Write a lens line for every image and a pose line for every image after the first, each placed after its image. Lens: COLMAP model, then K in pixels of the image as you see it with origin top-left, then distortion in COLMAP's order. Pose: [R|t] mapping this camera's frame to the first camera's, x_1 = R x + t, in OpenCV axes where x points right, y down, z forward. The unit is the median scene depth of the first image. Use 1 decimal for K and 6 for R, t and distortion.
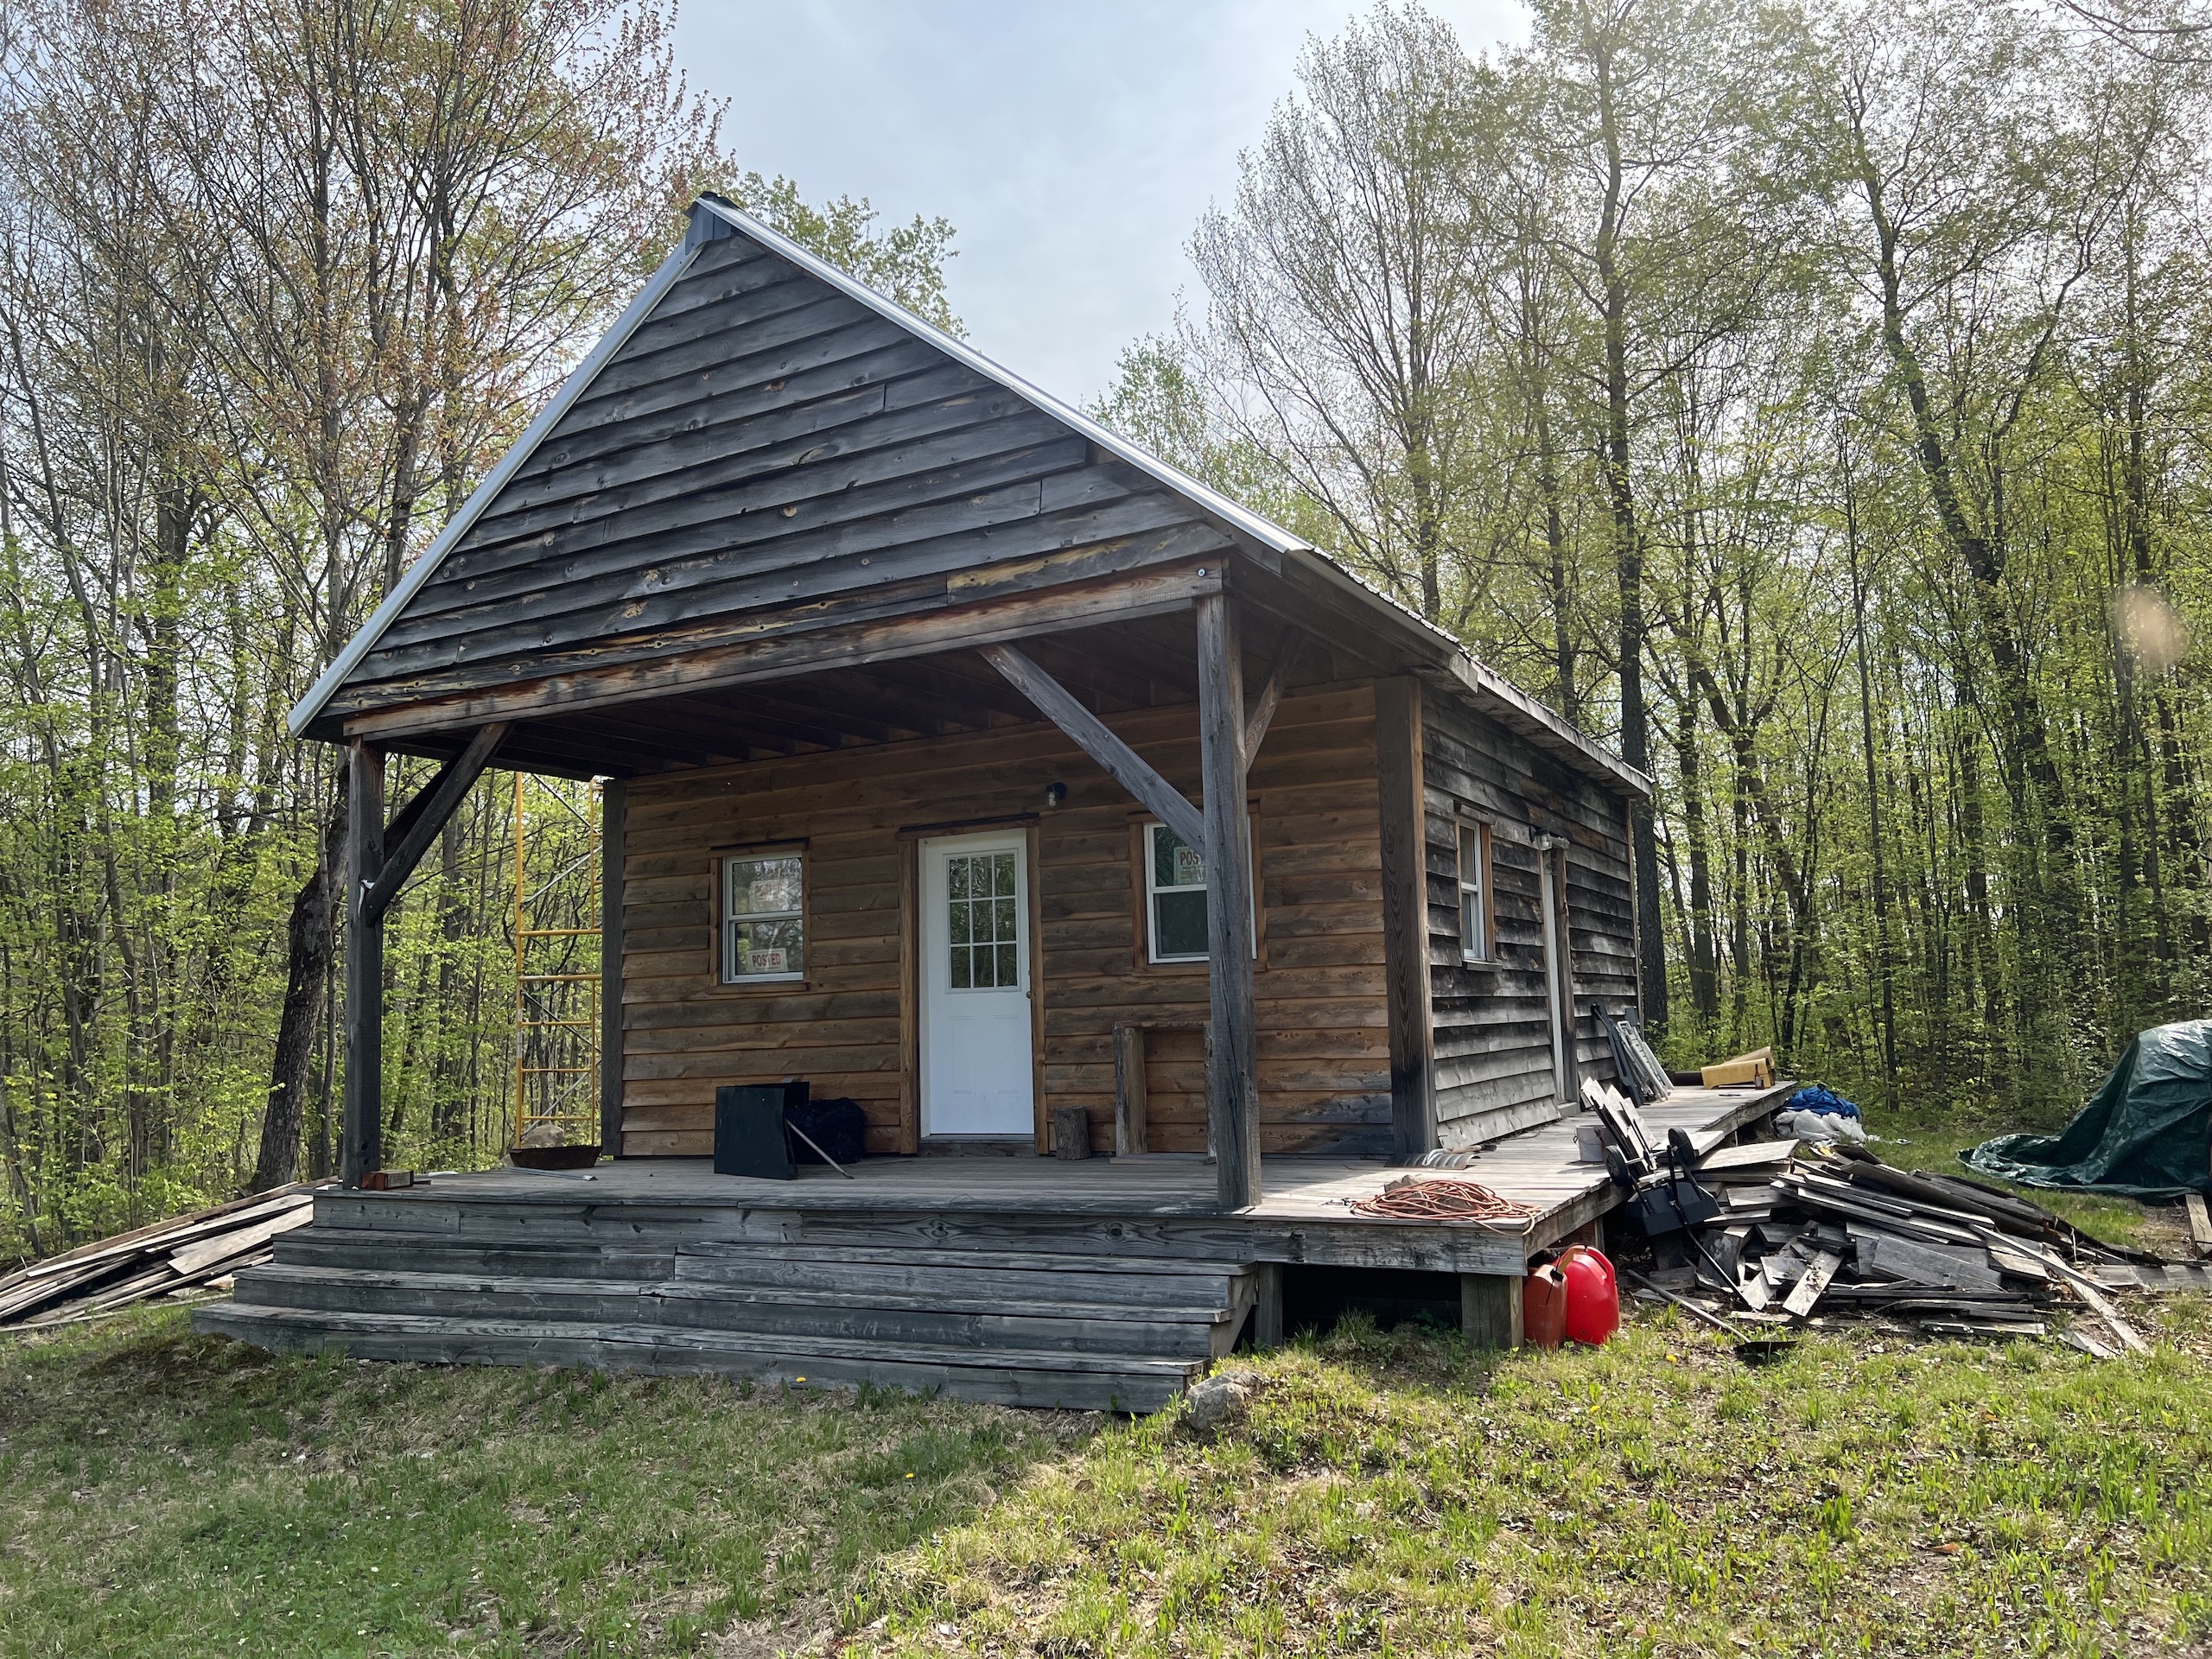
lens RADIAL K [[1664.8, 0, 1109.5], [0, 1664.8, 856.8], [0, 0, 1]] dist [0.057884, -0.075227]
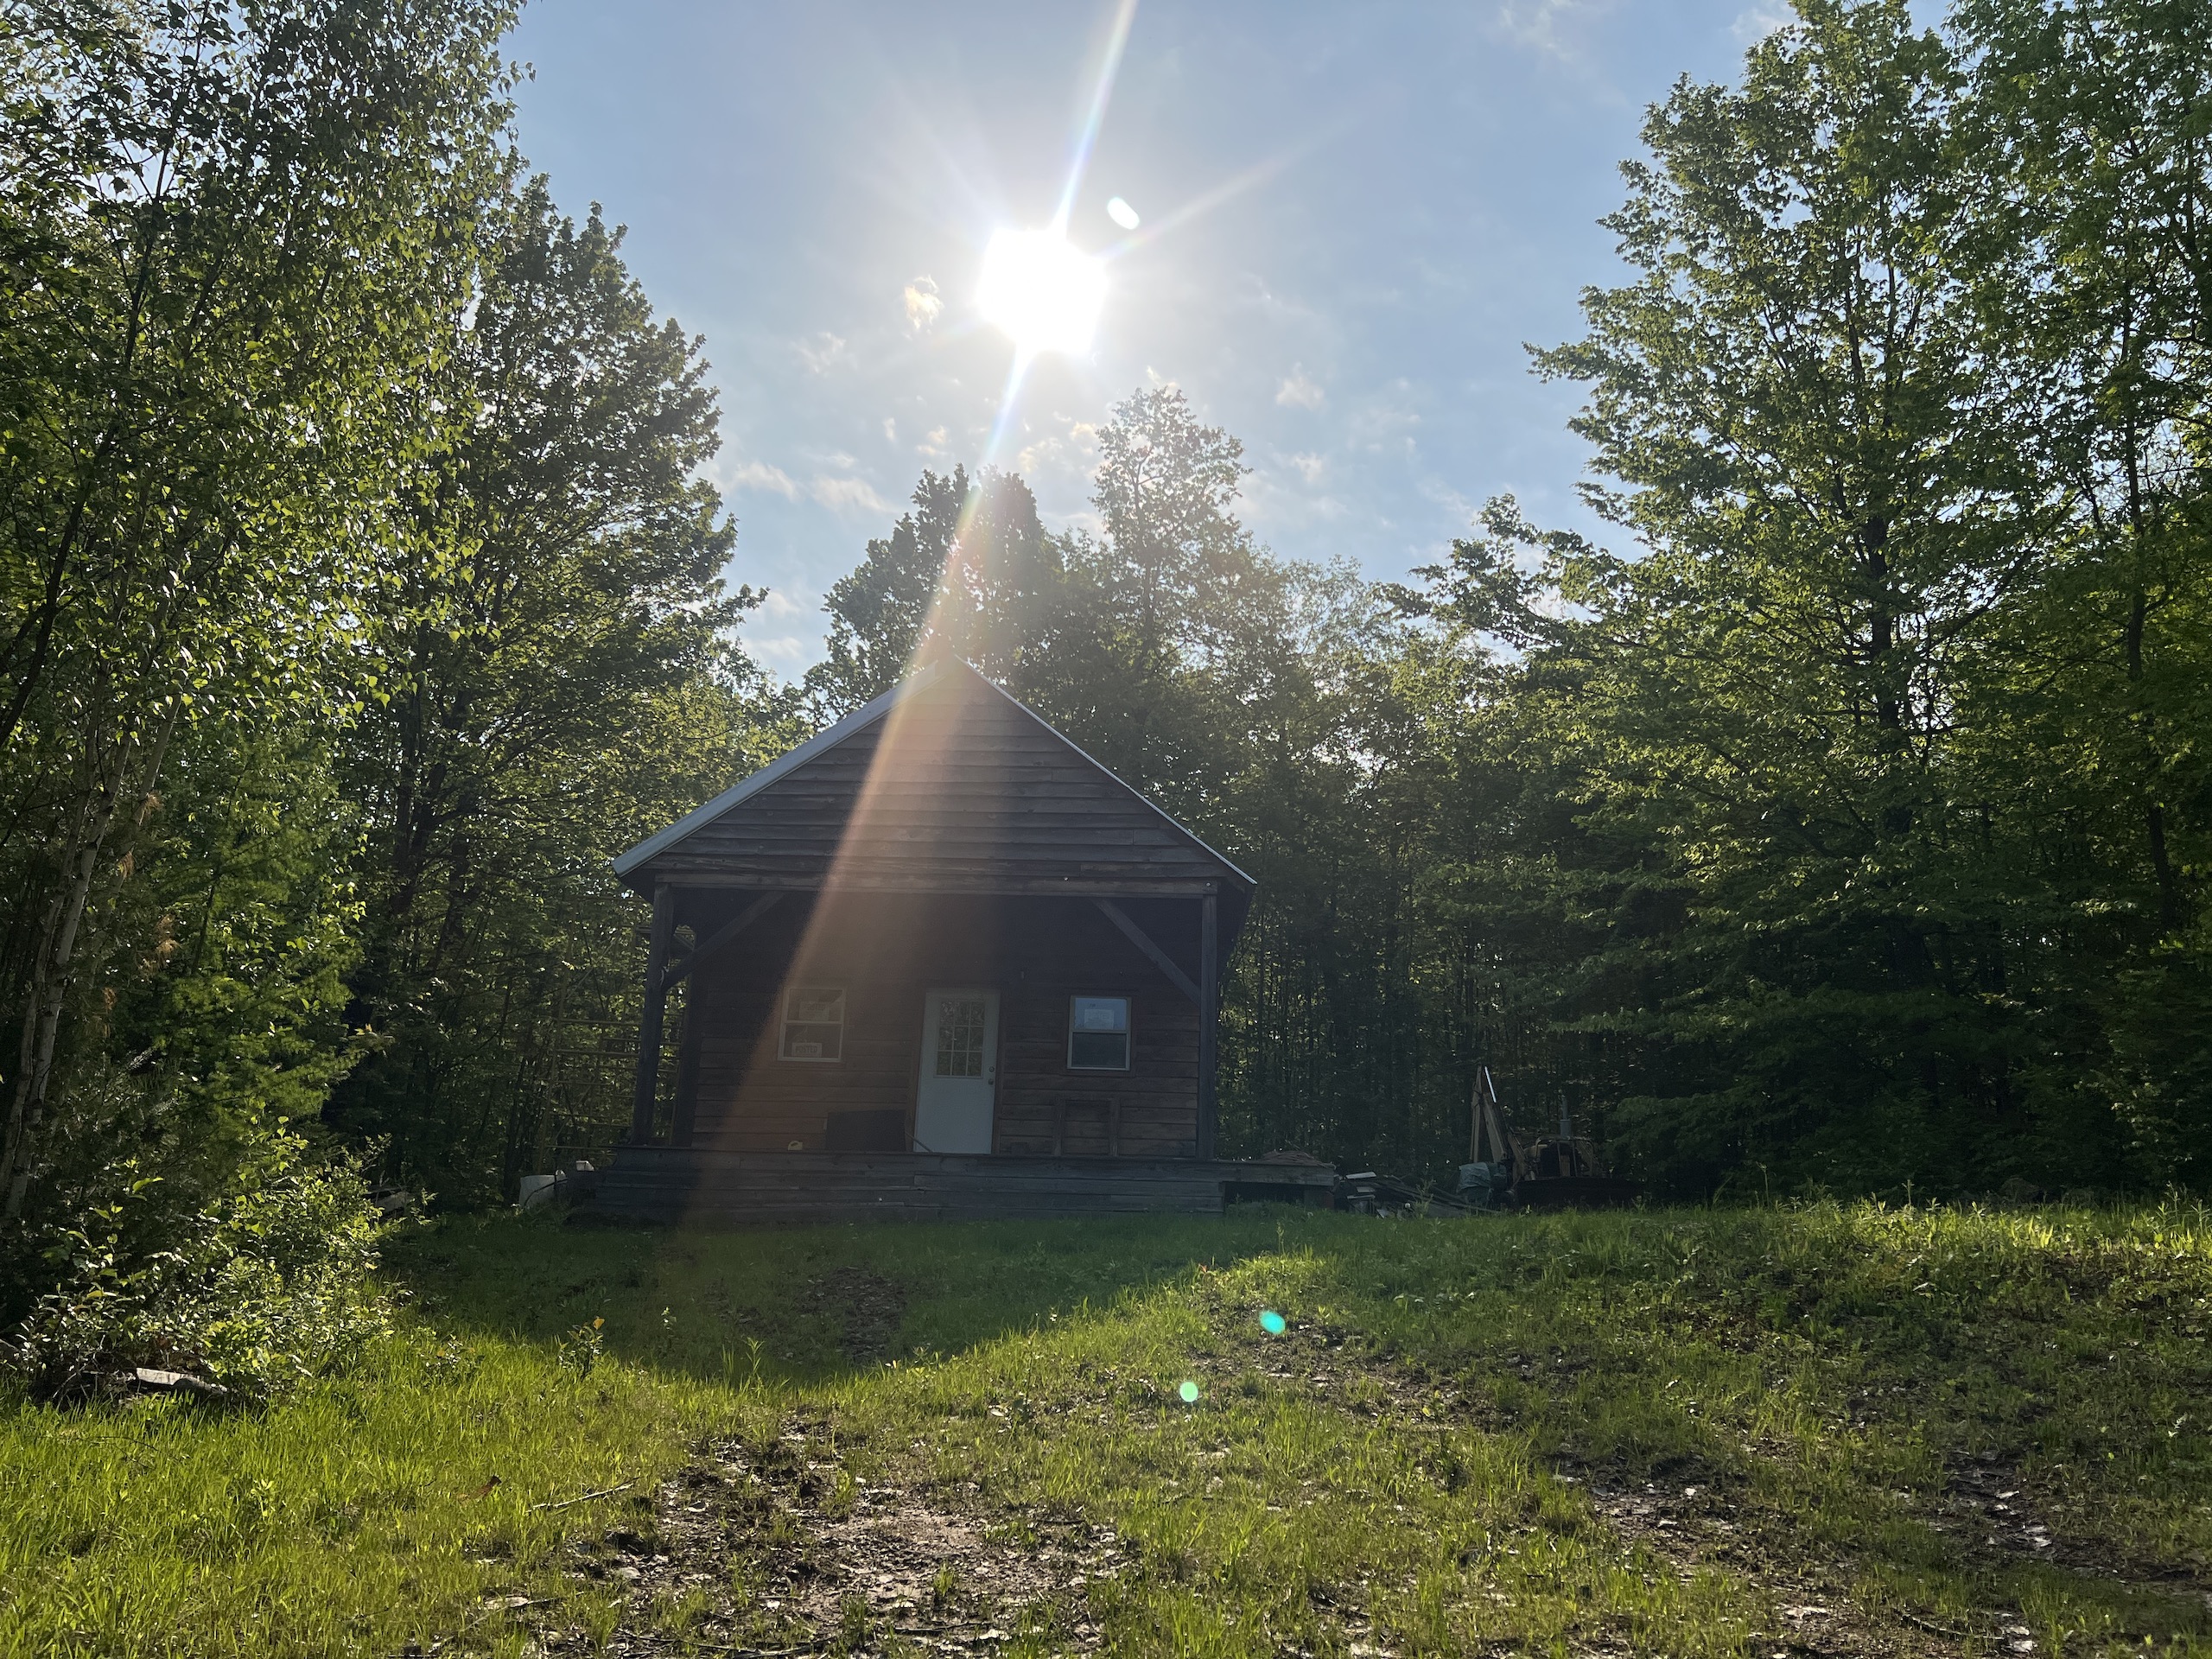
lens RADIAL K [[1664.8, 0, 1177.1], [0, 1664.8, 859.2], [0, 0, 1]] dist [0.057884, -0.075227]
pose [[0.869945, 0.173442, 0.461641, -0.866099], [-0.097638, 0.978158, -0.183506, 0.183953], [-0.483386, 0.114567, 0.867878, -0.815359]]
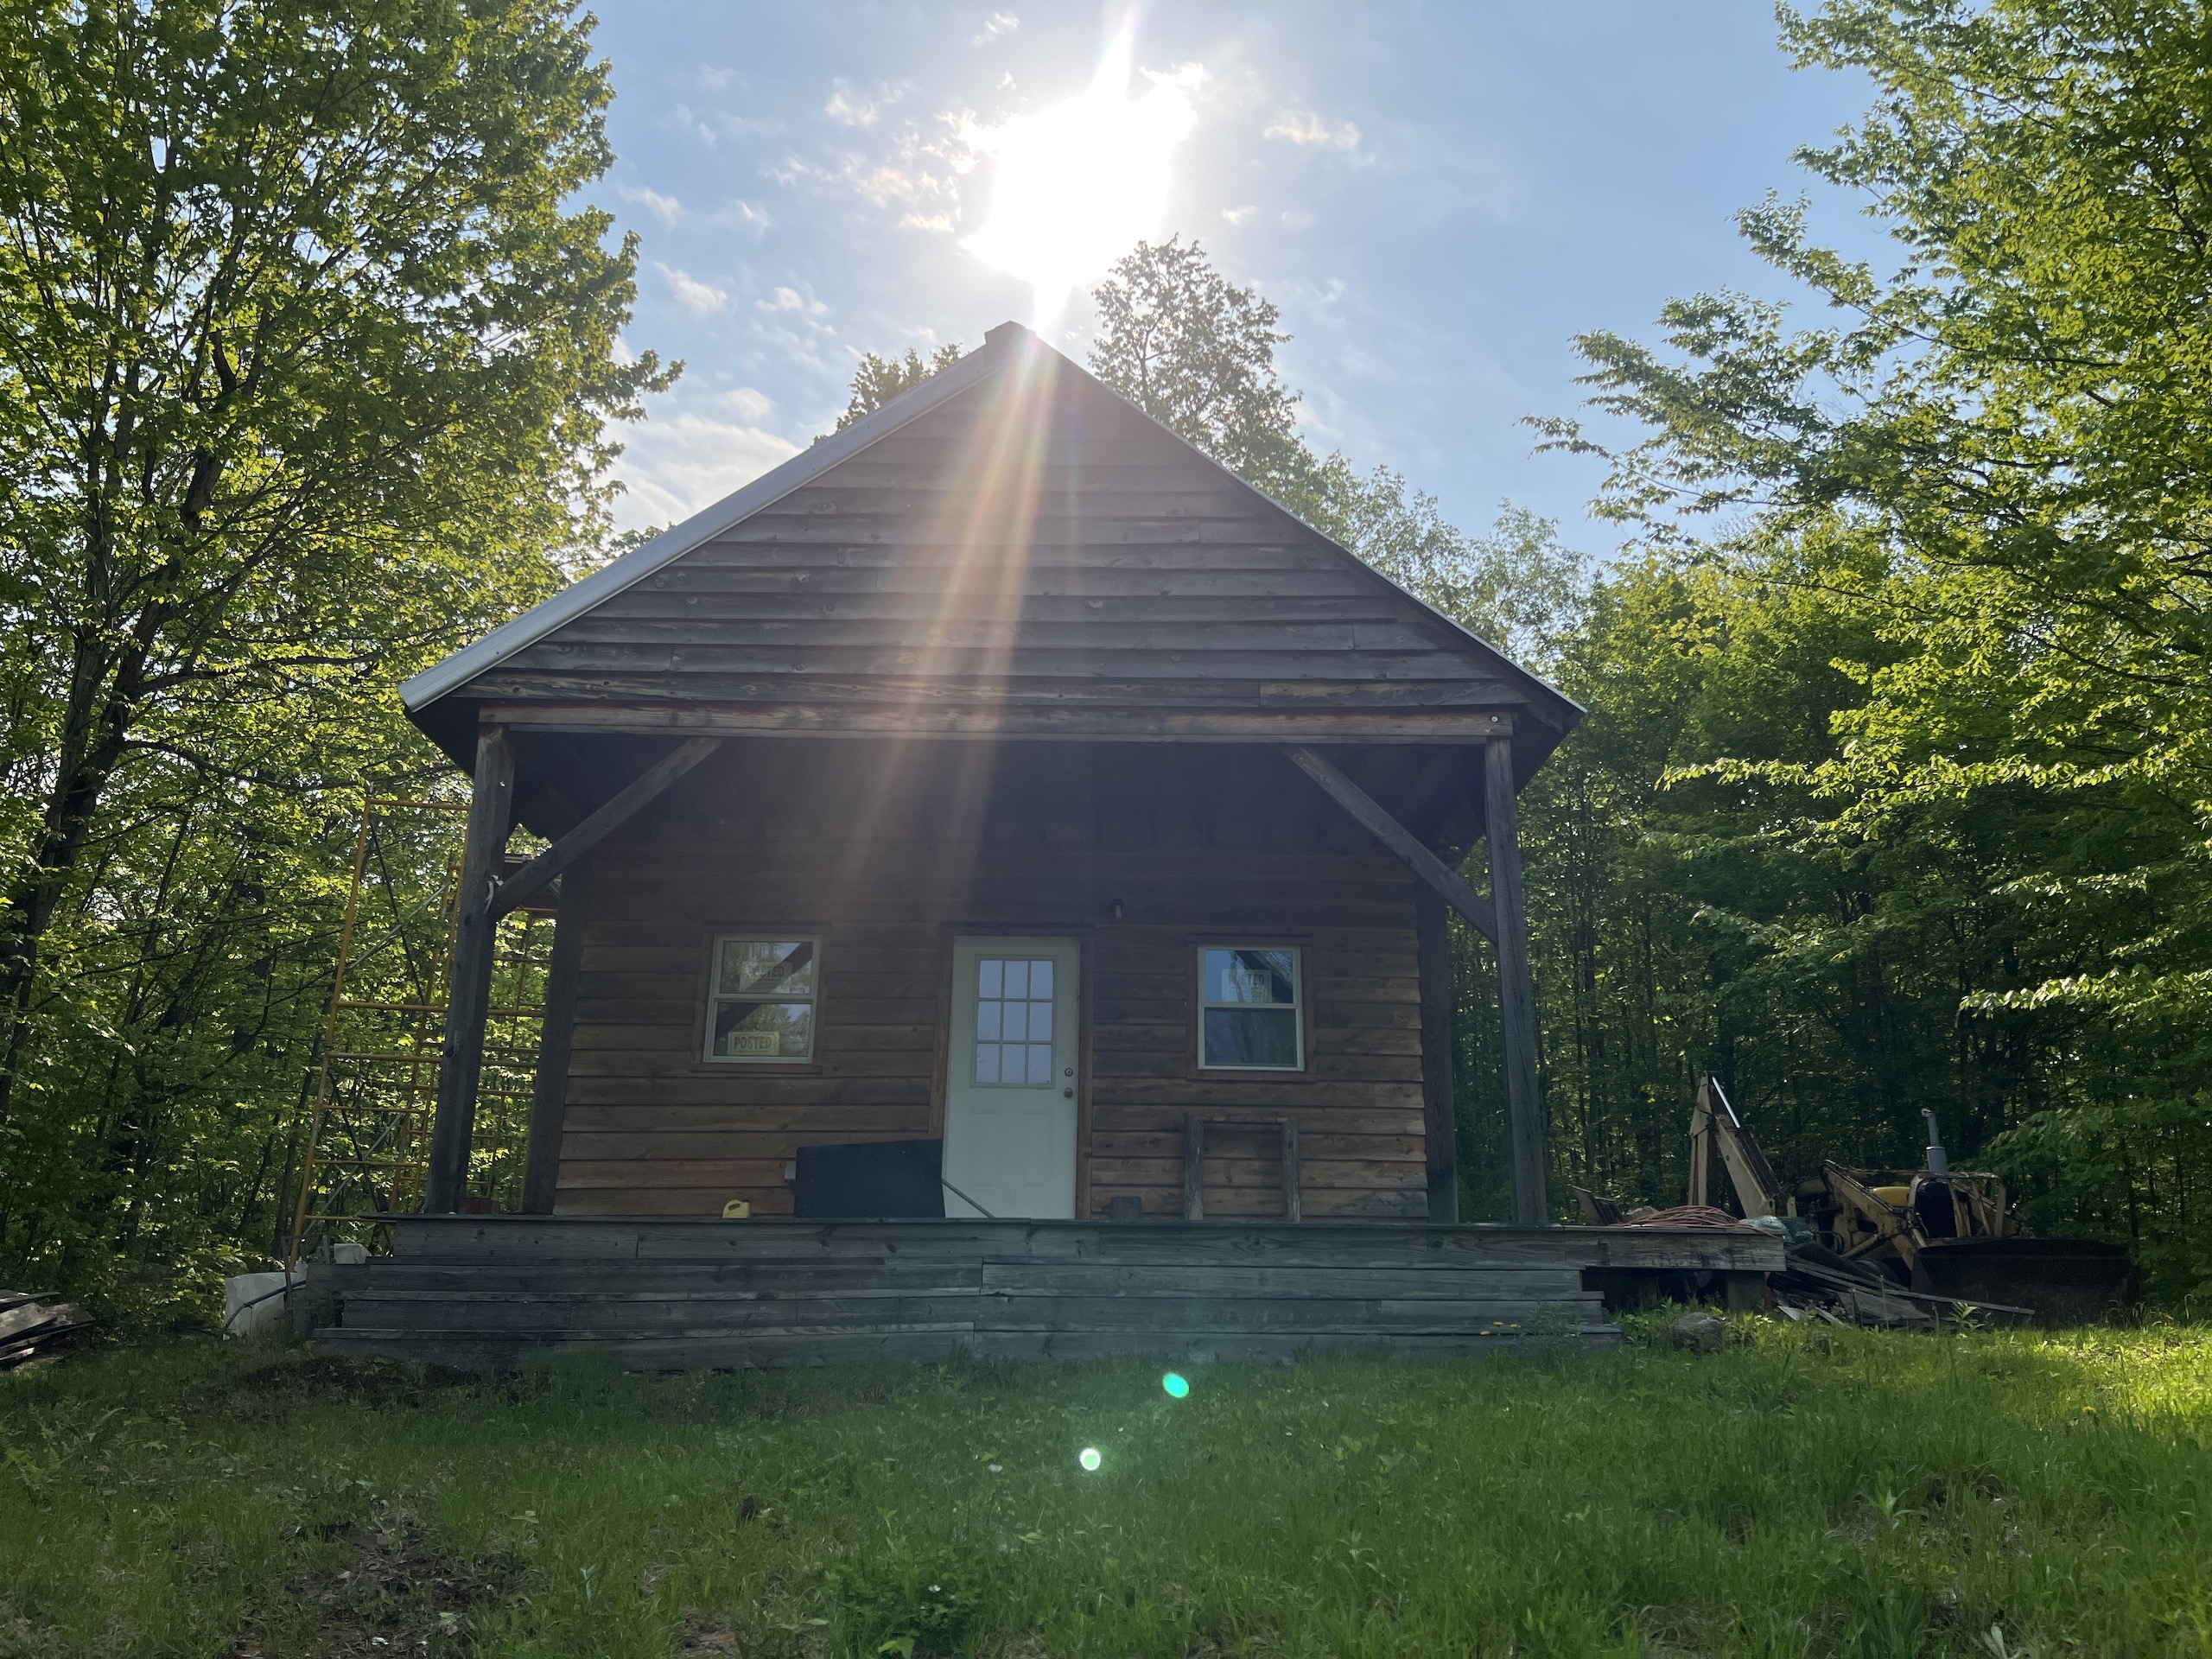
lens RADIAL K [[1664.8, 0, 1094.8], [0, 1664.8, 832.6], [0, 0, 1]] dist [0.057884, -0.075227]
pose [[0.868740, 0.184628, 0.459569, -0.635869], [-0.084343, 0.969515, -0.230058, 0.189545], [-0.488034, 0.161099, 0.857829, 0.056862]]
